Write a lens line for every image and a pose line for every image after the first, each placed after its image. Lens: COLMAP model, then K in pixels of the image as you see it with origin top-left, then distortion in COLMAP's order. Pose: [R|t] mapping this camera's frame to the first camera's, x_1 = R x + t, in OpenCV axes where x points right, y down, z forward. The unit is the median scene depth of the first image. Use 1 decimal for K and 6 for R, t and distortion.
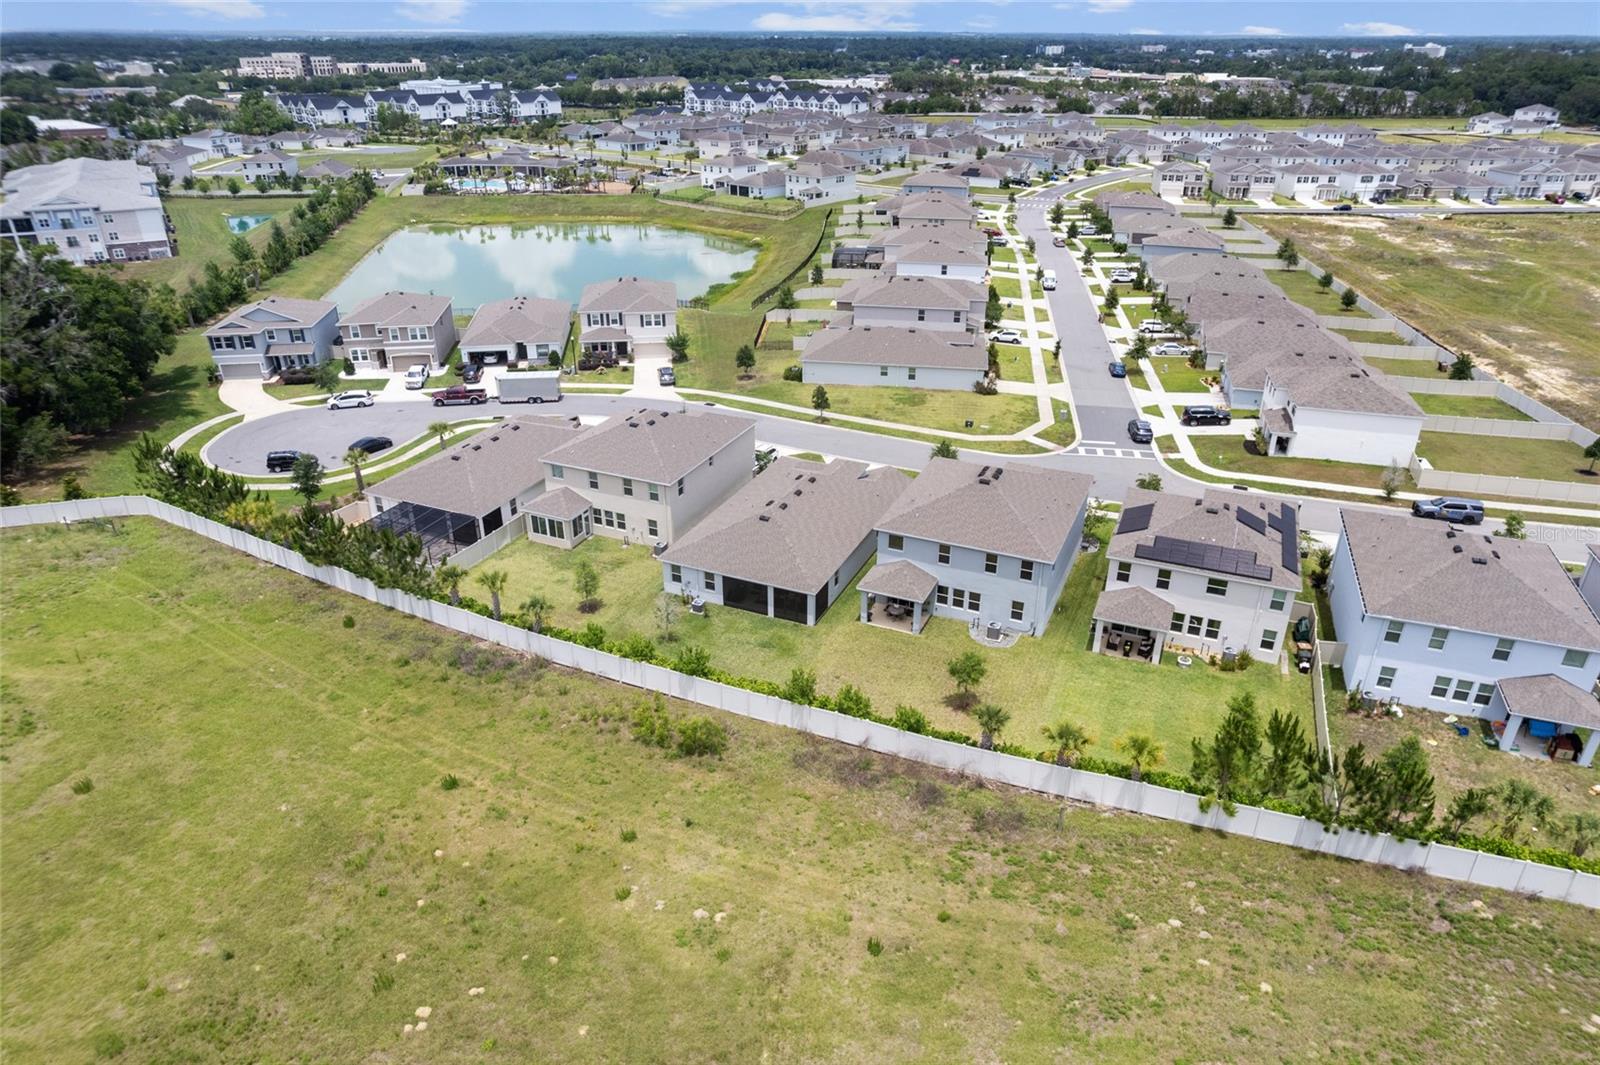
lens RADIAL K [[1026.4, 0, 803.3], [0, 1026.4, 544.0], [0, 0, 1]] dist [-0.082544, 0.075129]
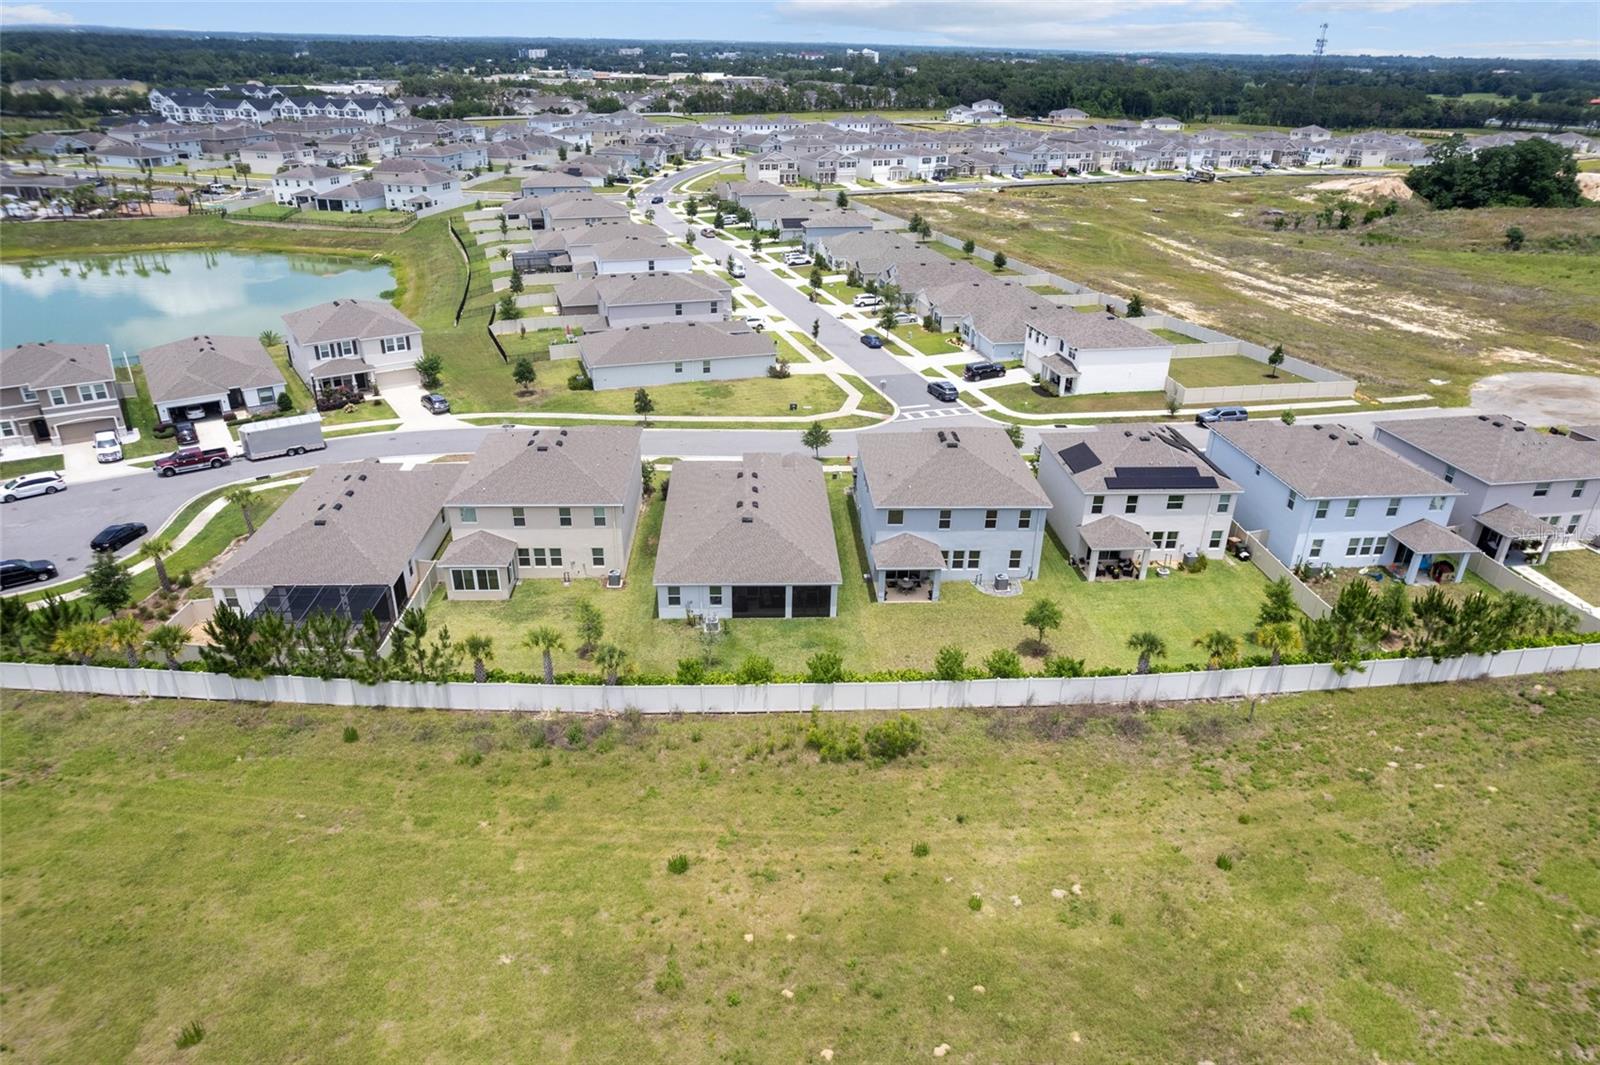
lens RADIAL K [[1026.4, 0, 806.3], [0, 1026.4, 546.4], [0, 0, 1]] dist [-0.082544, 0.075129]
pose [[0.892003, -0.188078, 0.411043, -0.249879], [0.188698, 0.981241, 0.039487, -0.018175], [-0.410759, 0.042341, 0.910760, 0.075297]]
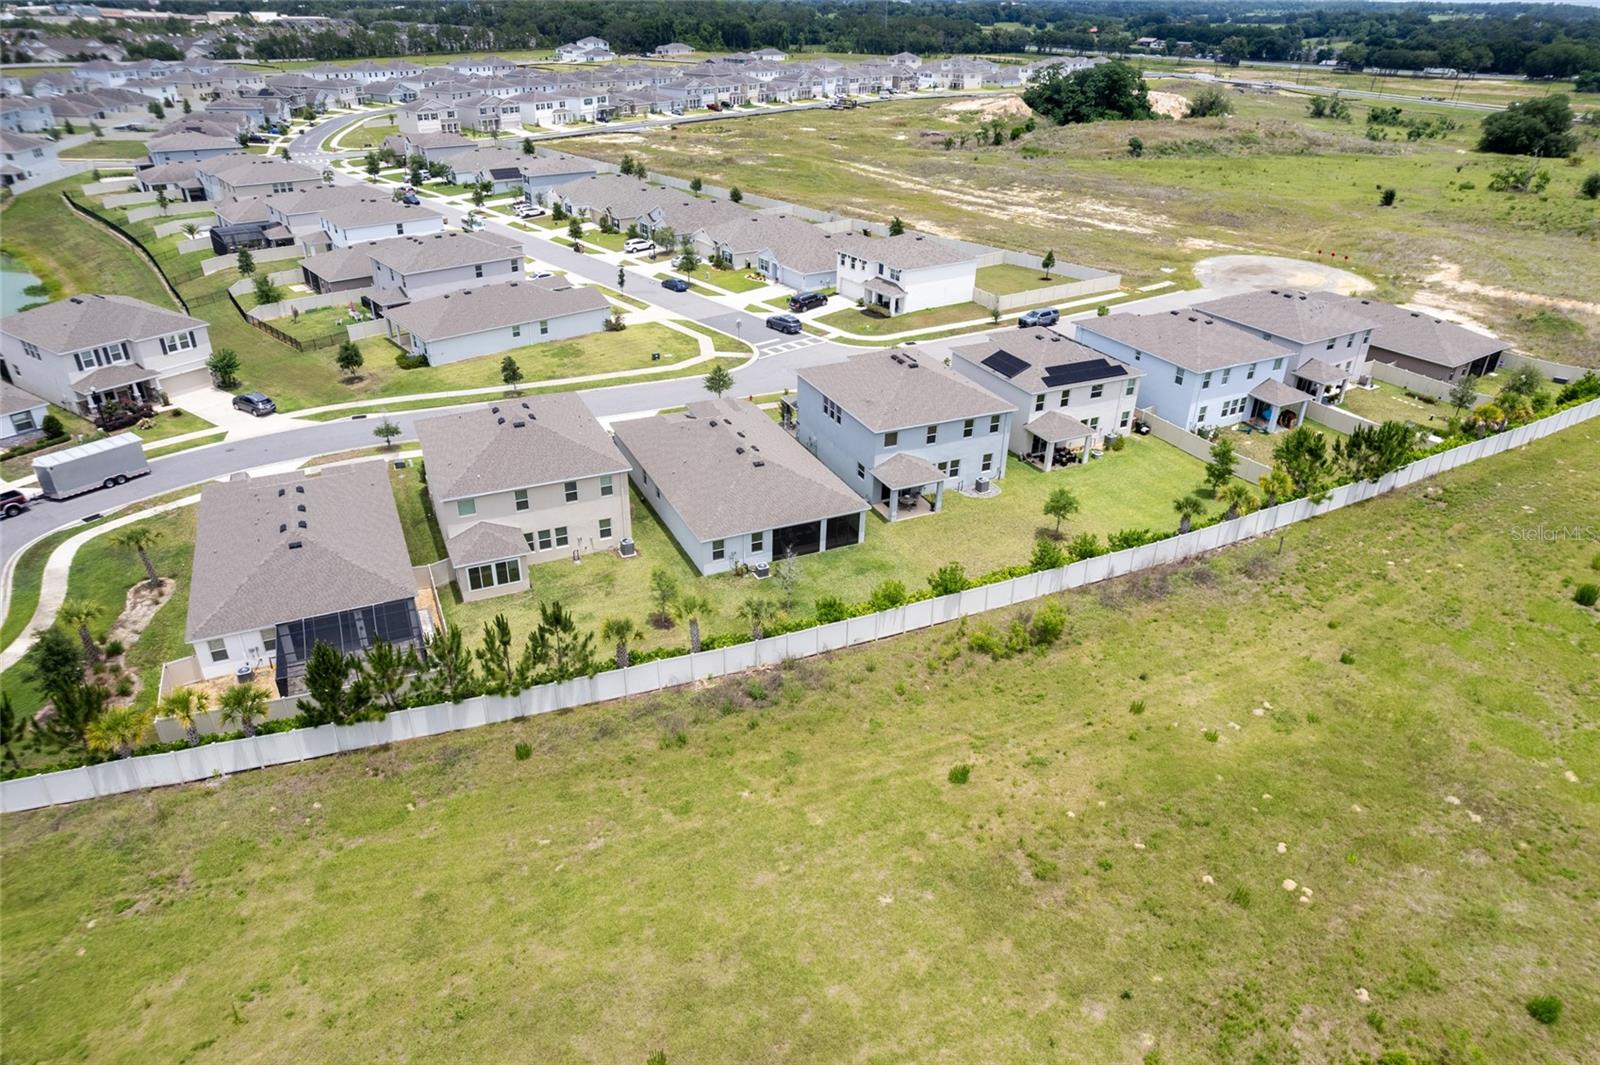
lens RADIAL K [[1026.4, 0, 807.8], [0, 1026.4, 544.3], [0, 0, 1]] dist [-0.082544, 0.075129]
pose [[0.653831, -0.355001, 0.668191, -0.435951], [0.323220, 0.929516, 0.177565, -0.071351], [-0.684130, 0.099875, 0.722489, 0.189508]]
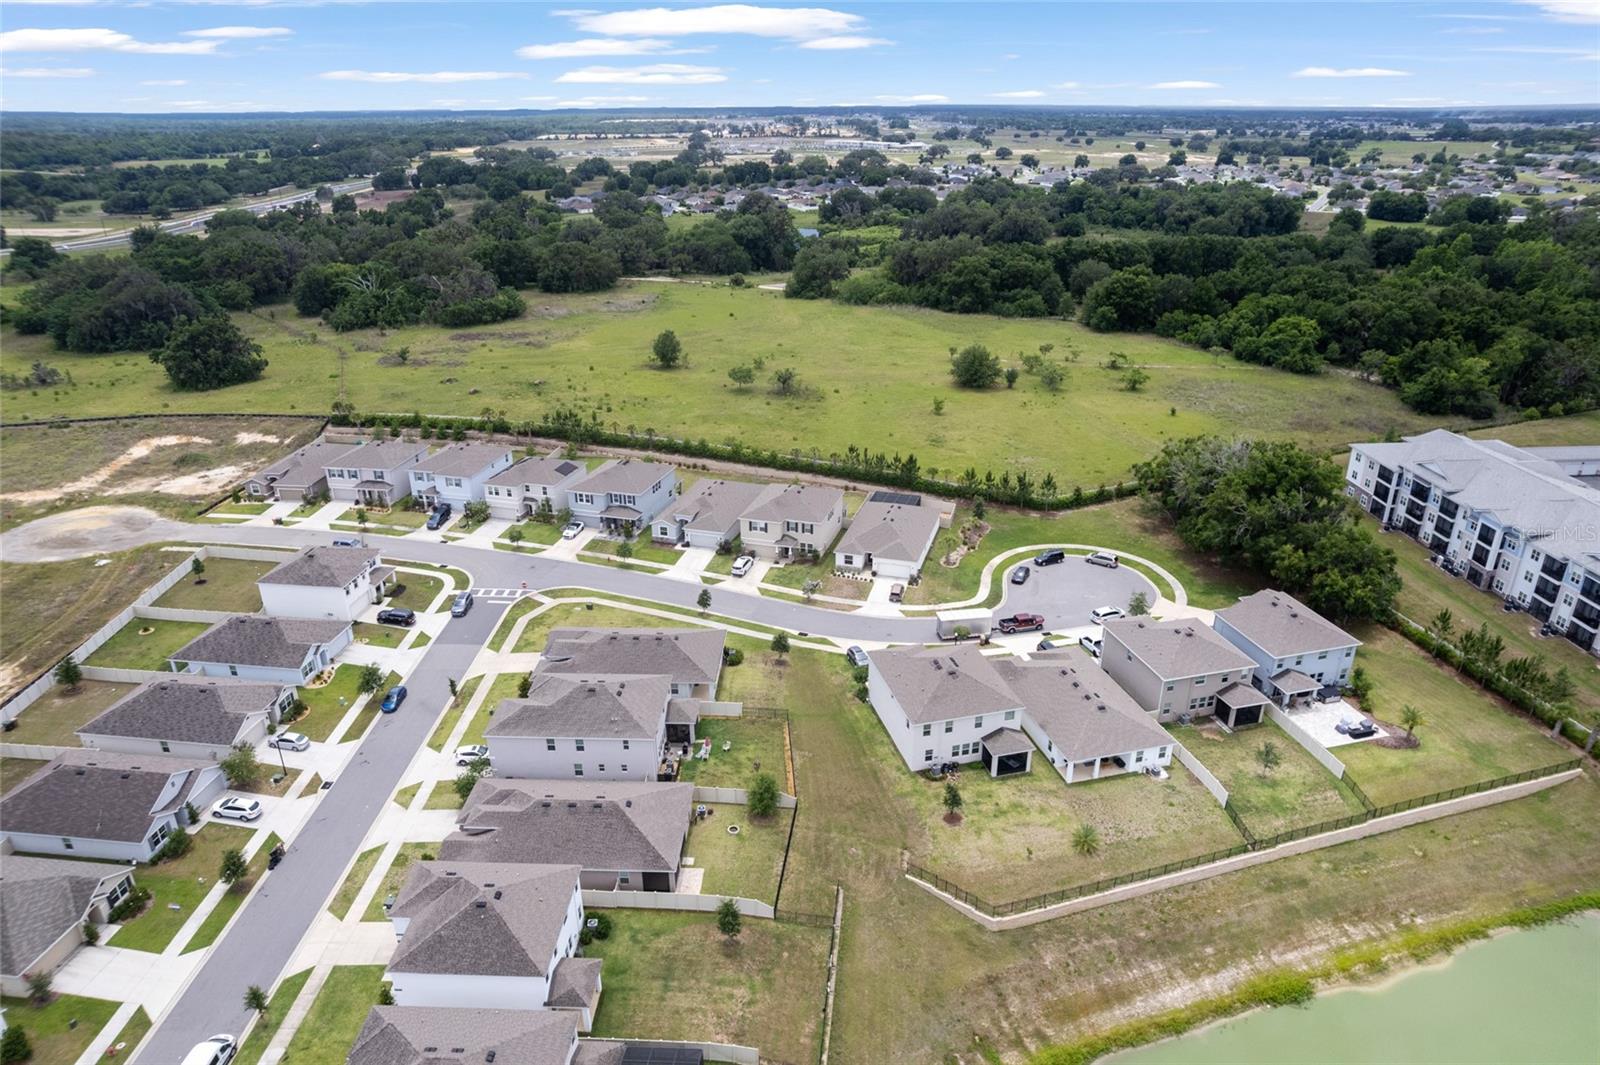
lens RADIAL K [[1026.4, 0, 805.9], [0, 1026.4, 538.2], [0, 0, 1]] dist [-0.082544, 0.075129]
pose [[-0.991624, 0.053339, -0.117630, 0.035216], [-0.056371, 0.640692, 0.765726, -1.104695], [0.116208, 0.765943, -0.632319, 1.667998]]
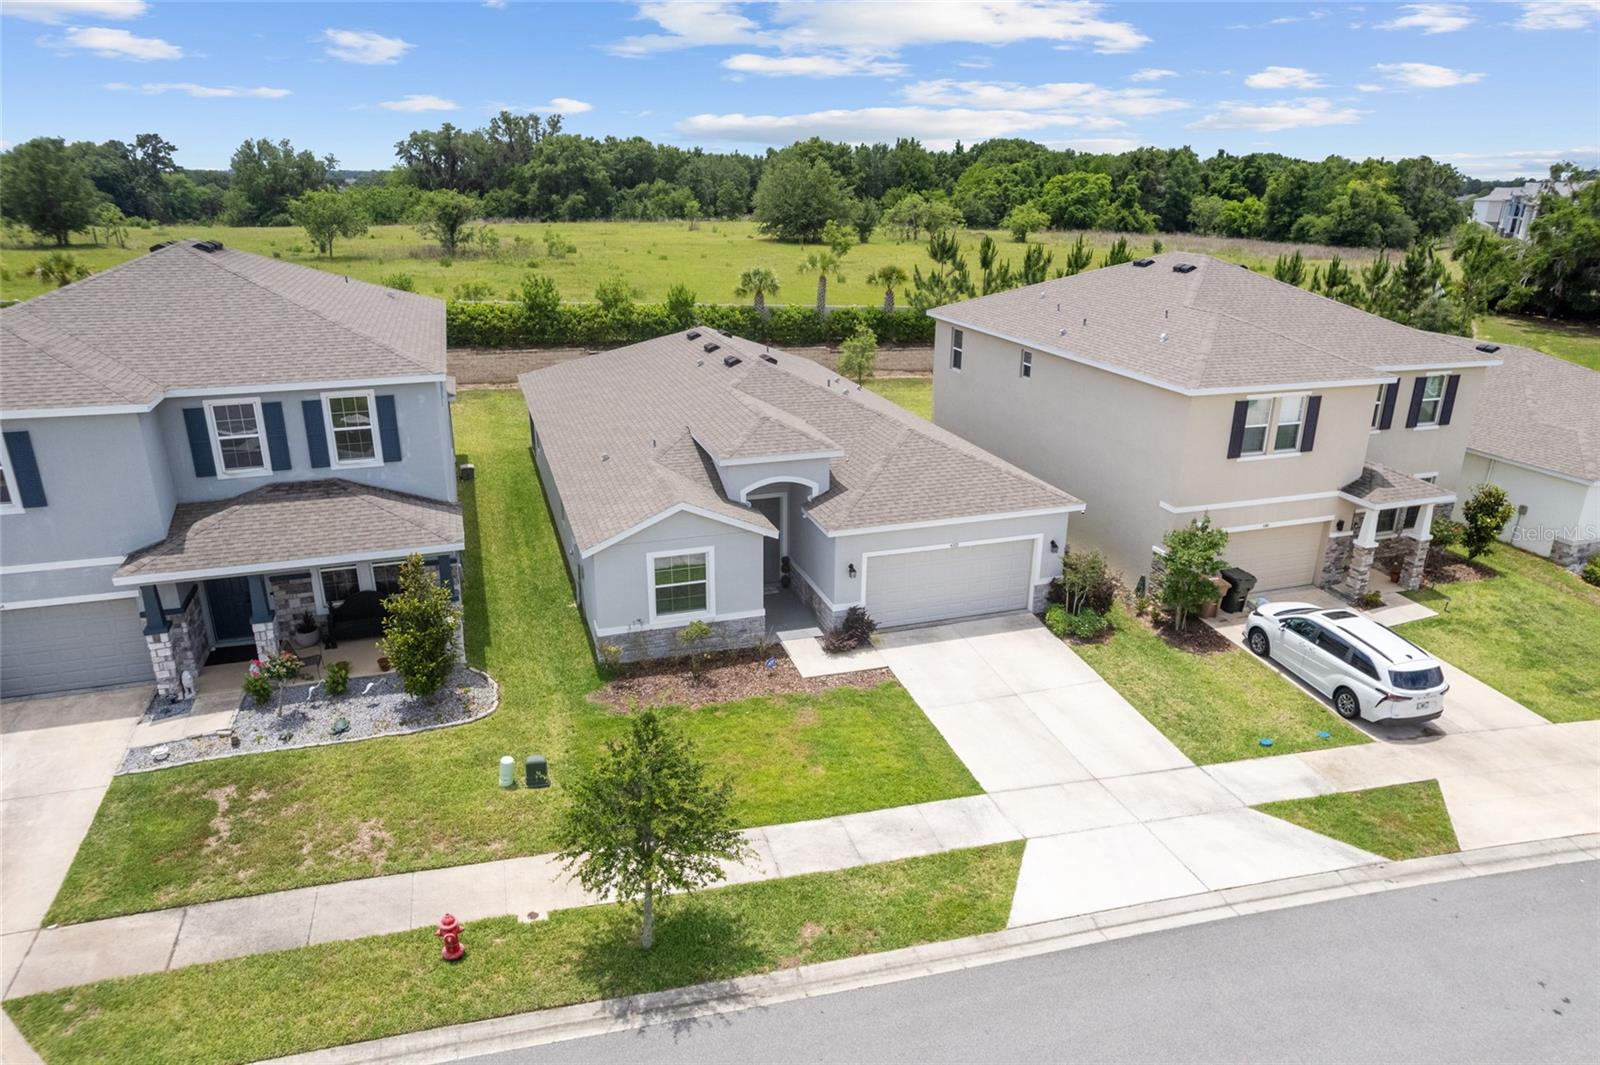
lens RADIAL K [[1026.4, 0, 805.9], [0, 1026.4, 545.5], [0, 0, 1]] dist [-0.082544, 0.075129]
pose [[-0.738516, 0.224896, -0.635622, 0.172594], [-0.314935, 0.718502, 0.620137, -0.180987], [0.596163, 0.658161, -0.459798, 0.867611]]
